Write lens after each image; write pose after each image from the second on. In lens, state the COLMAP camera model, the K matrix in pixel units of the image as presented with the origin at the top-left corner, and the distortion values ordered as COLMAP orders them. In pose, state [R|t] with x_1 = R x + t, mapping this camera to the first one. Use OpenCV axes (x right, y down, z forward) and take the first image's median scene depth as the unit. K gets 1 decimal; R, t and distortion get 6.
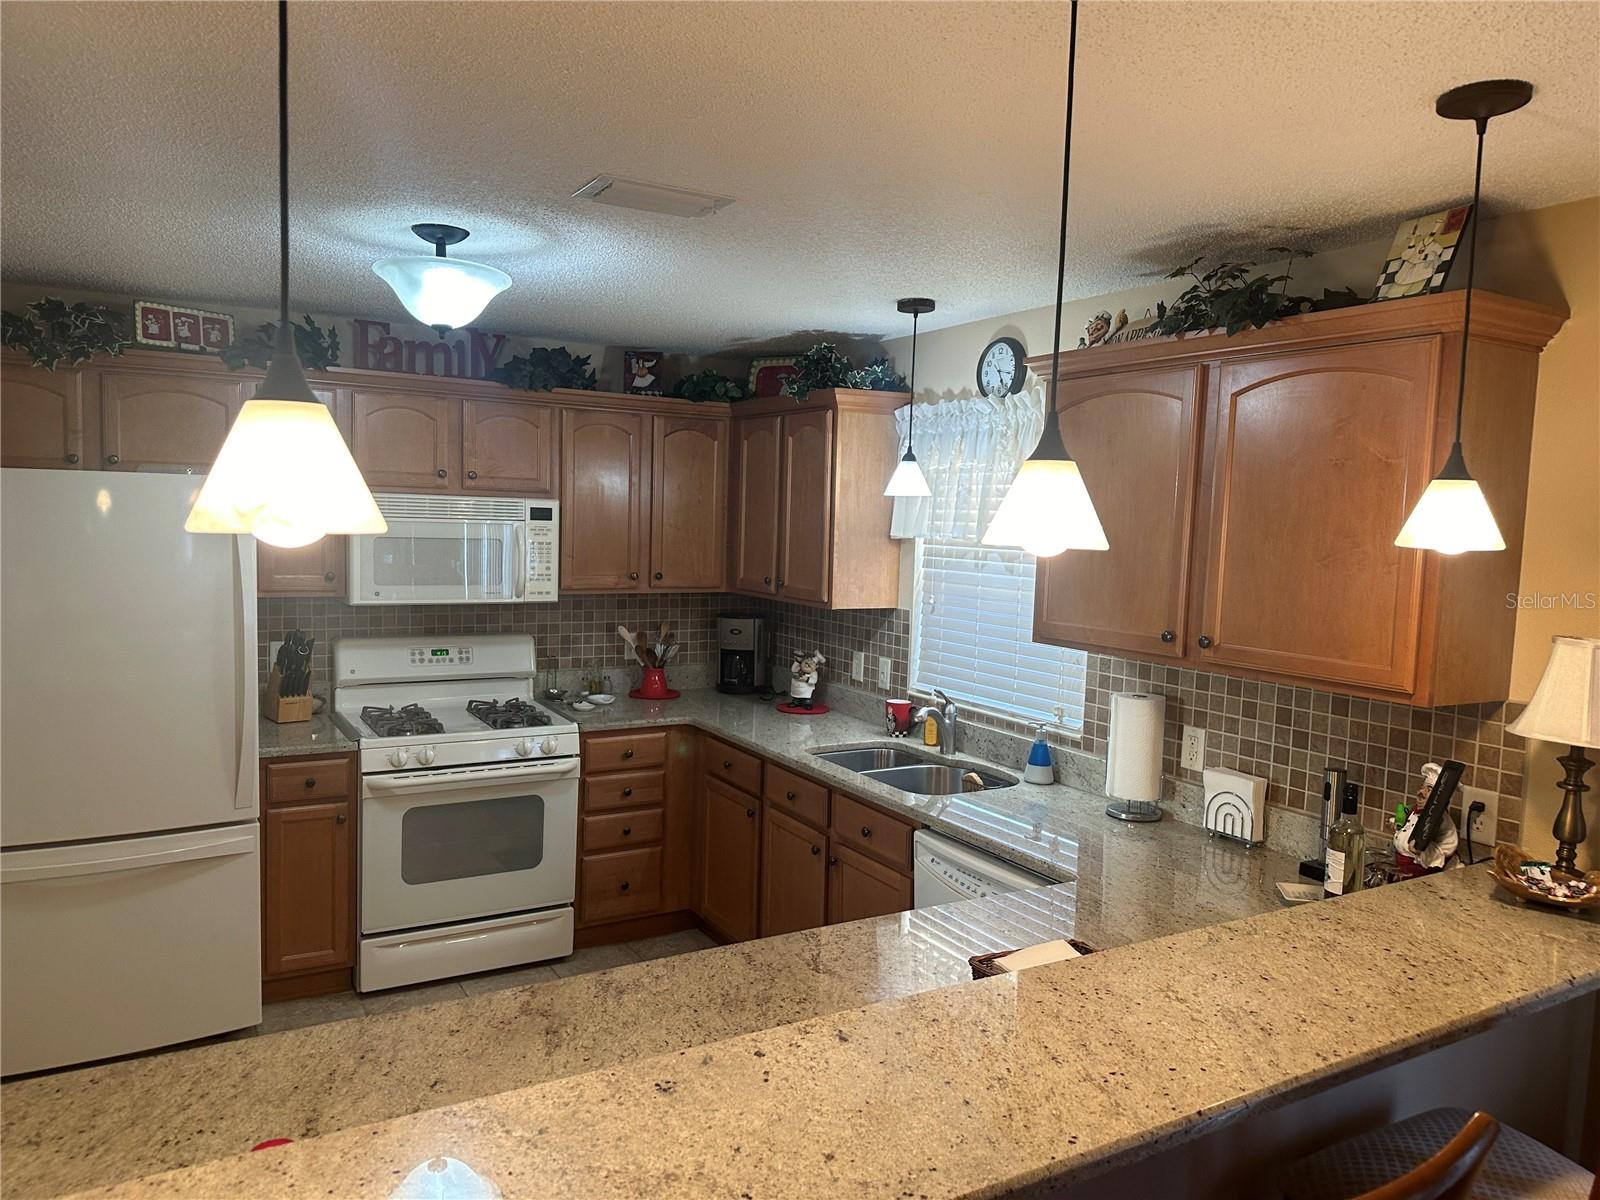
lens RADIAL K [[1118.2, 0, 809.6], [0, 1118.2, 593.5], [0, 0, 1]] dist [0.005591, -0.013208]
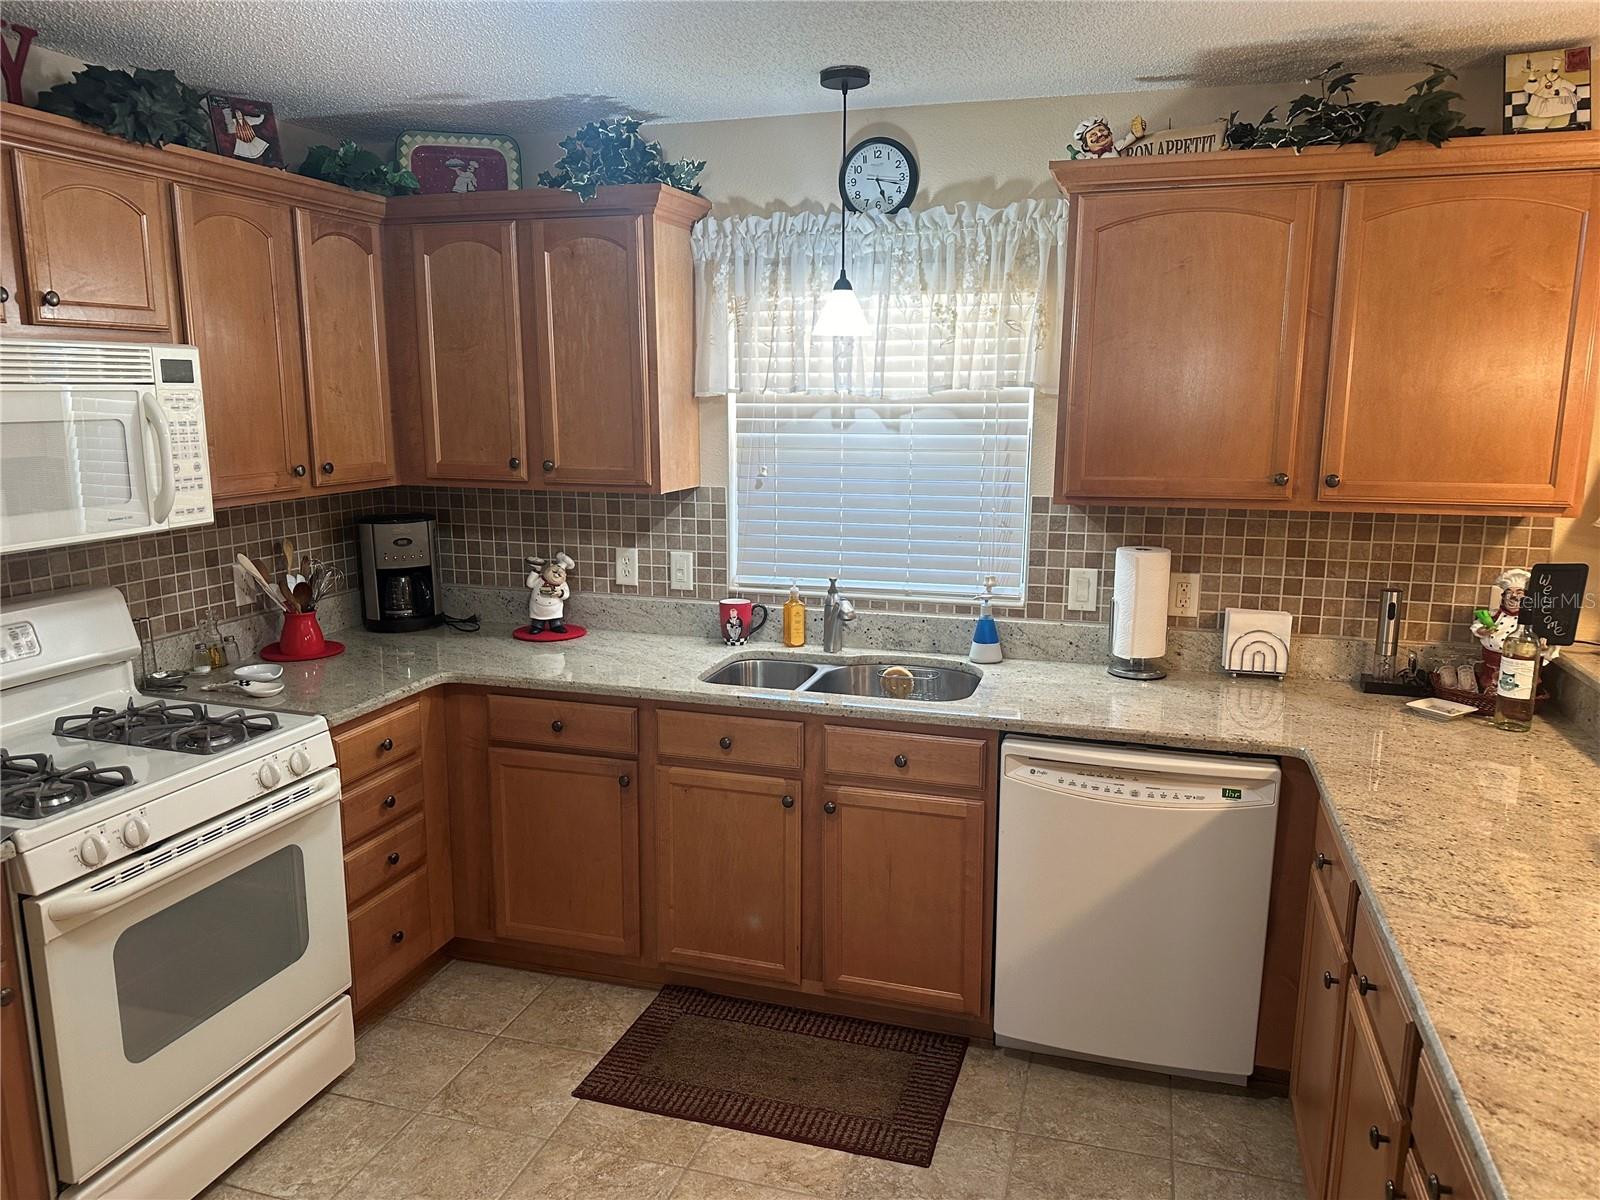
lens RADIAL K [[1118.2, 0, 808.9], [0, 1118.2, 613.0], [0, 0, 1]] dist [0.005591, -0.013208]
pose [[0.734980, -0.158257, 0.659363, -0.407844], [0.069364, 0.984830, 0.159056, -0.018957], [-0.674532, -0.071167, 0.734807, 0.369374]]
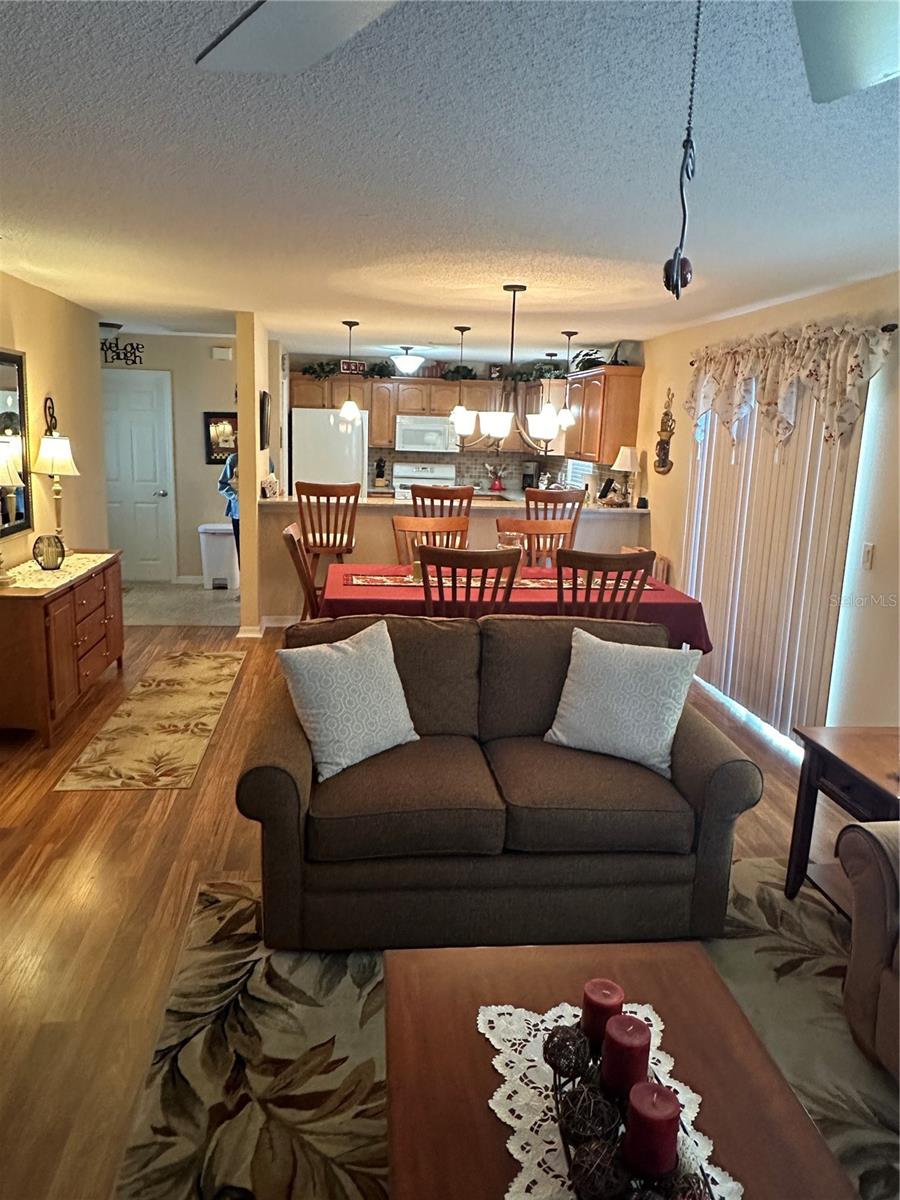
lens RADIAL K [[838.6, 0, 442.7], [0, 838.6, 603.6], [0, 0, 1]] dist [0.005591, -0.013208]
pose [[0.913378, 0.083031, -0.398556, 0.699757], [-0.033764, 0.991058, 0.129088, 0.127068], [0.405710, -0.104449, 0.908014, -1.168795]]
